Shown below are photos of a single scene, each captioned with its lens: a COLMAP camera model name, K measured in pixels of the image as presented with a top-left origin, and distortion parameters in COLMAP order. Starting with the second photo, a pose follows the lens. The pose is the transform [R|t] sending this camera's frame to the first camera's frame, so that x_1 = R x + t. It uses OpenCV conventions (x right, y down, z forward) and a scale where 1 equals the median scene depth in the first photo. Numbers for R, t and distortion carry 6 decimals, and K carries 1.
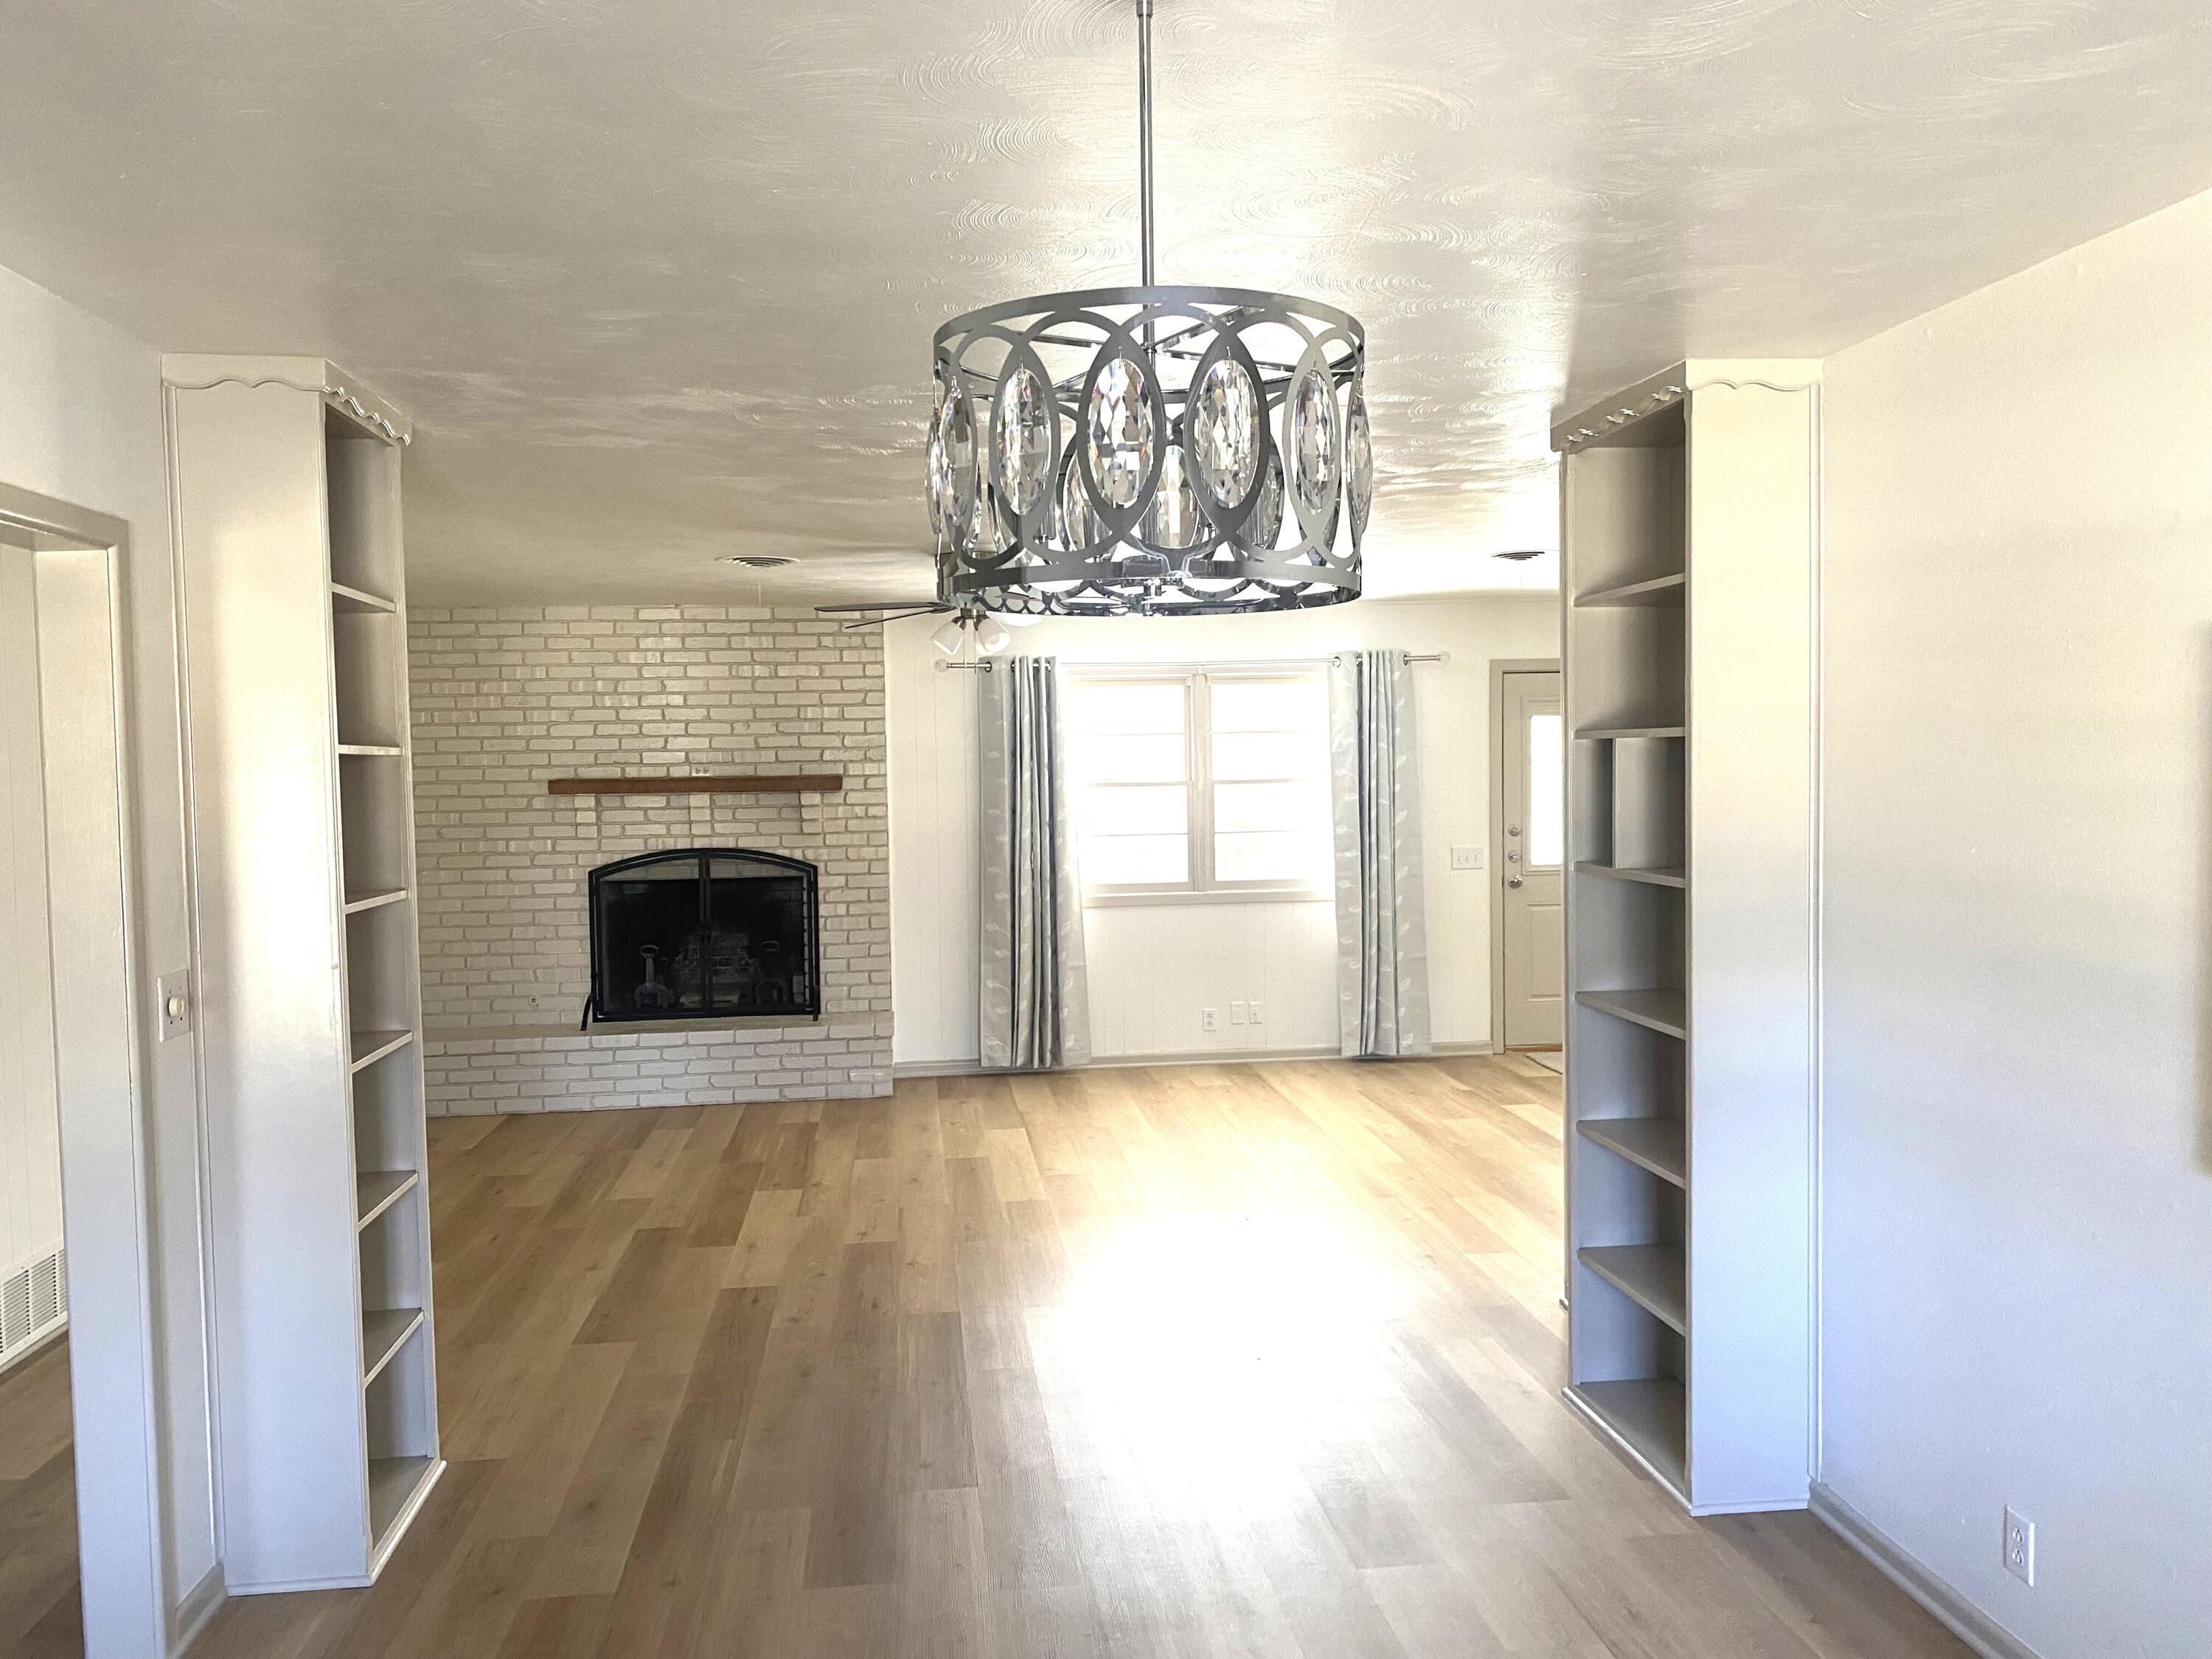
lens RADIAL K [[1689.5, 0, 1106.0], [0, 1689.5, 829.5], [0, 0, 1]] dist [0.108935, -0.000798]
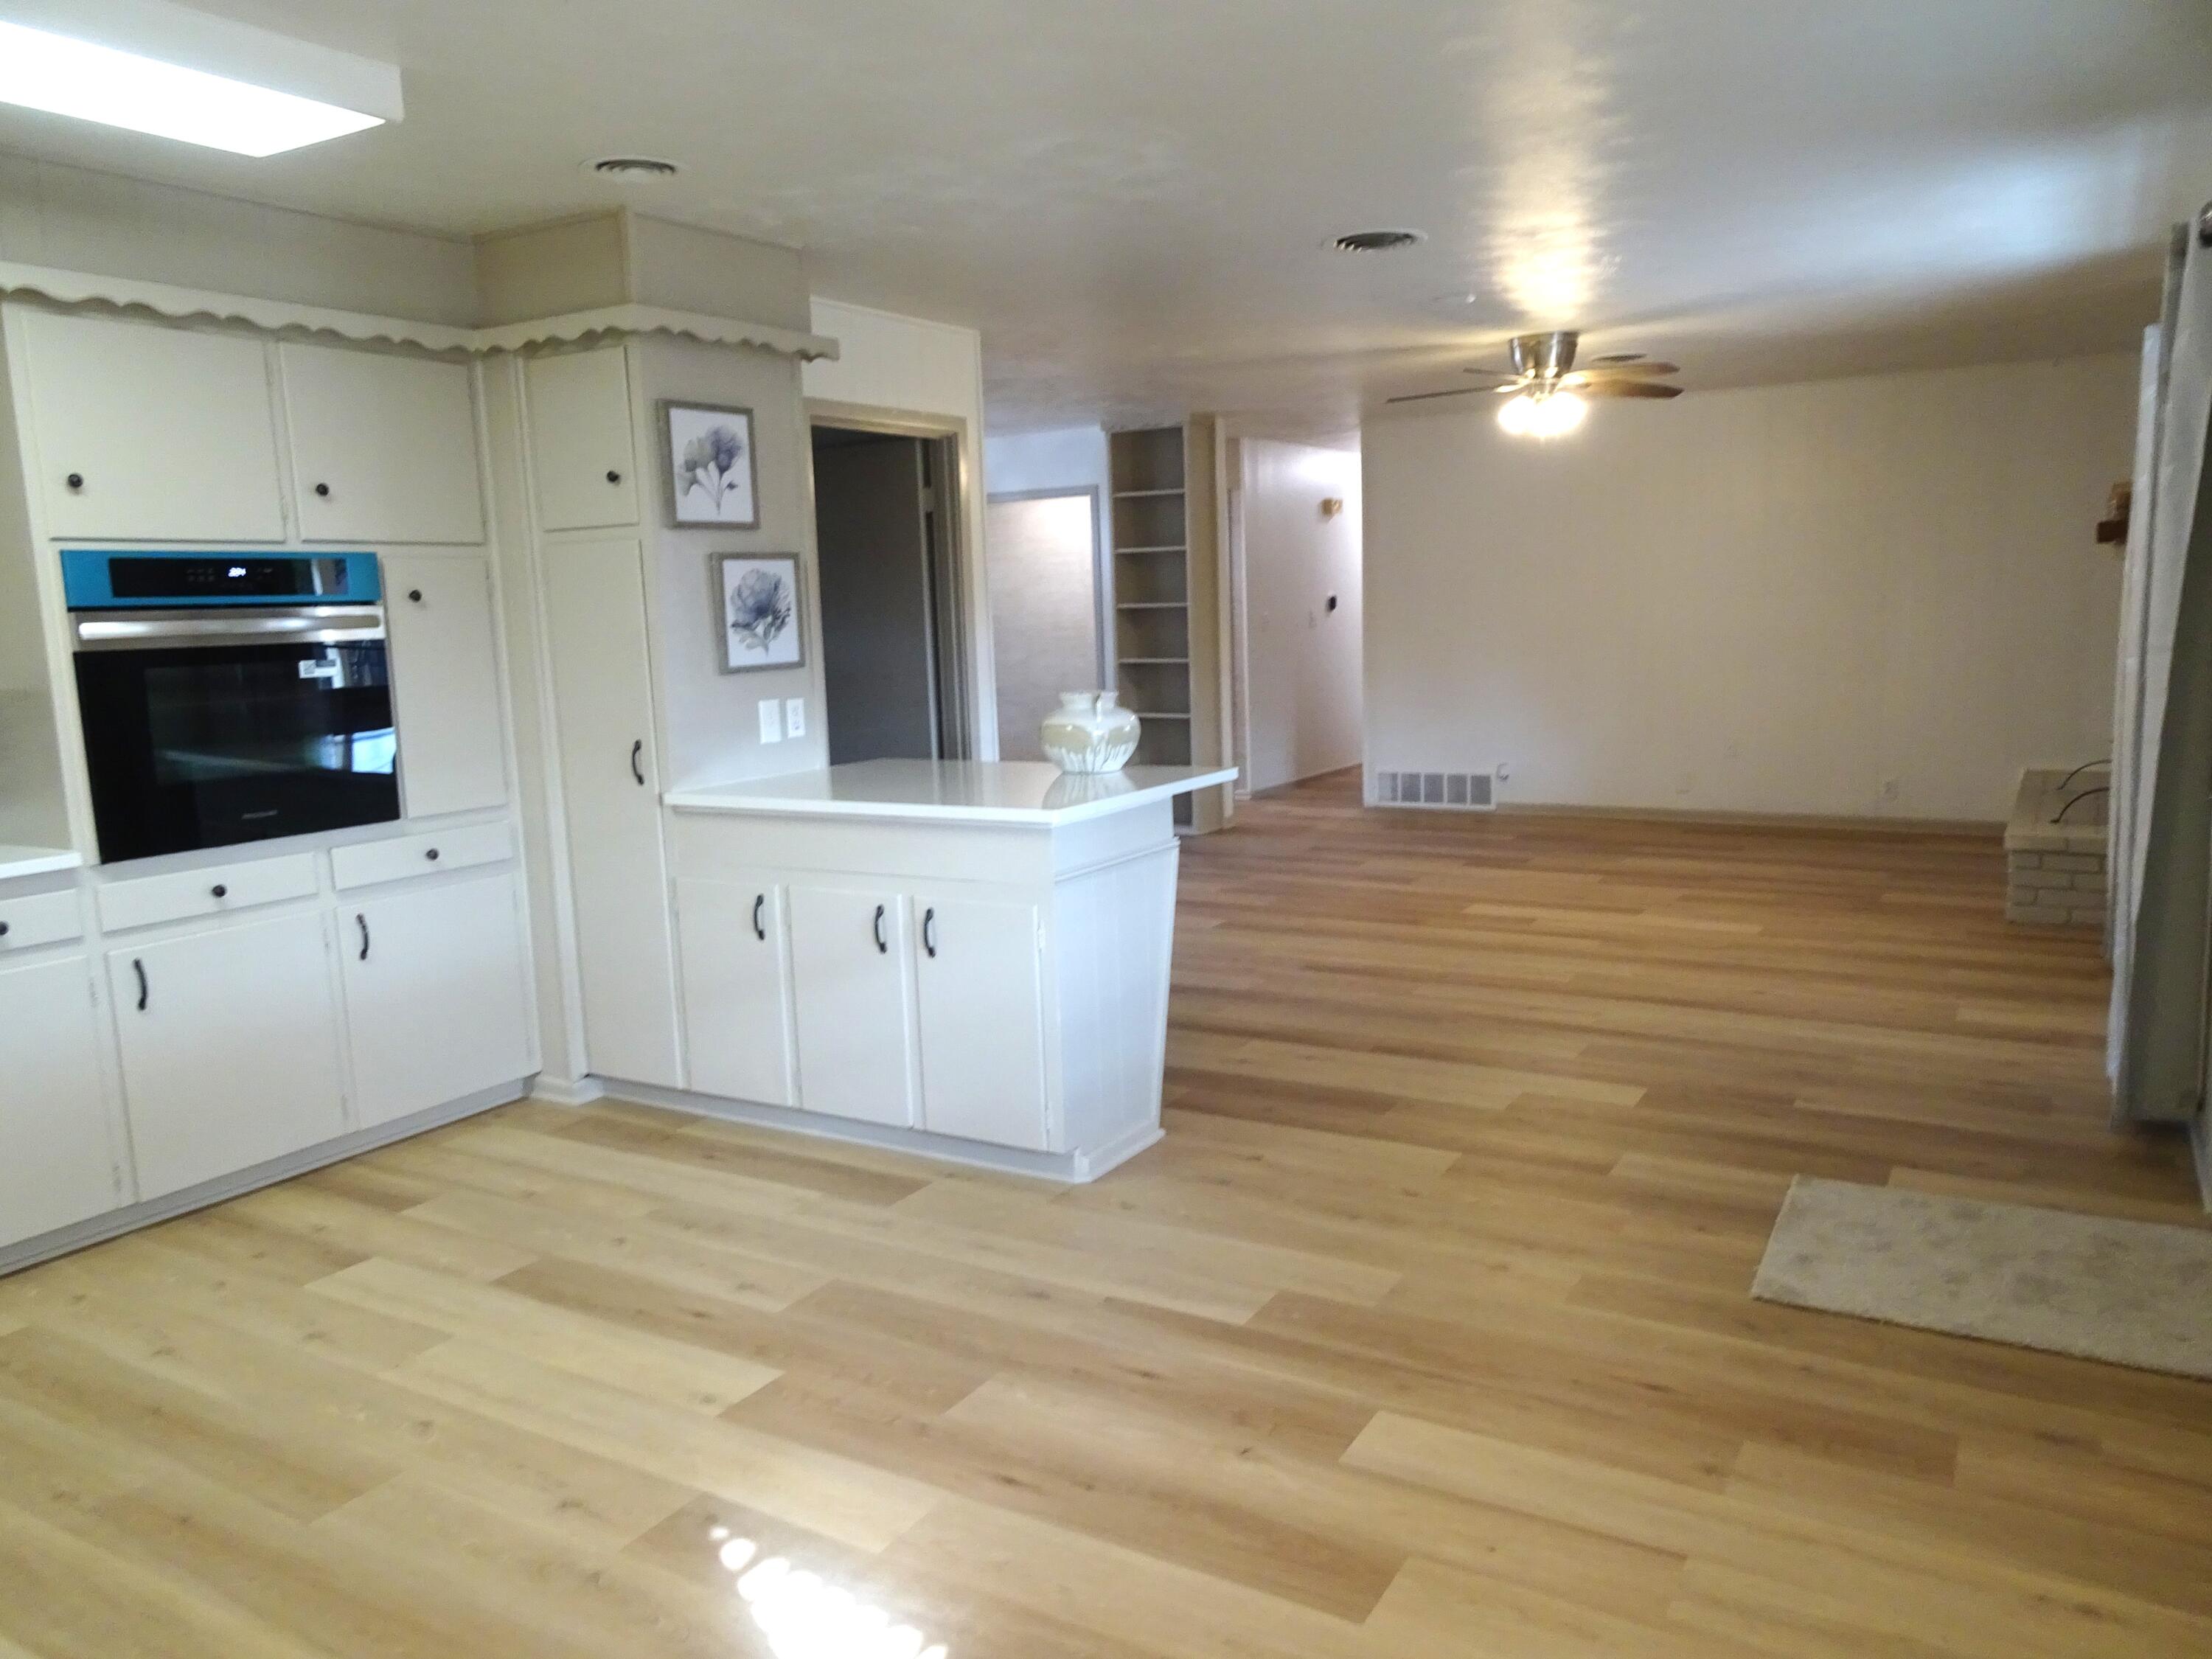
lens RADIAL K [[1588.3, 0, 1115.1], [0, 1588.3, 830.1], [0, 0, 1]] dist [0.011536, 0.002919]
pose [[-0.611982, 0.149037, -0.776702, 0.708418], [0.007618, 0.983149, 0.182649, -0.029424], [0.790835, 0.105861, -0.602805, 1.087088]]
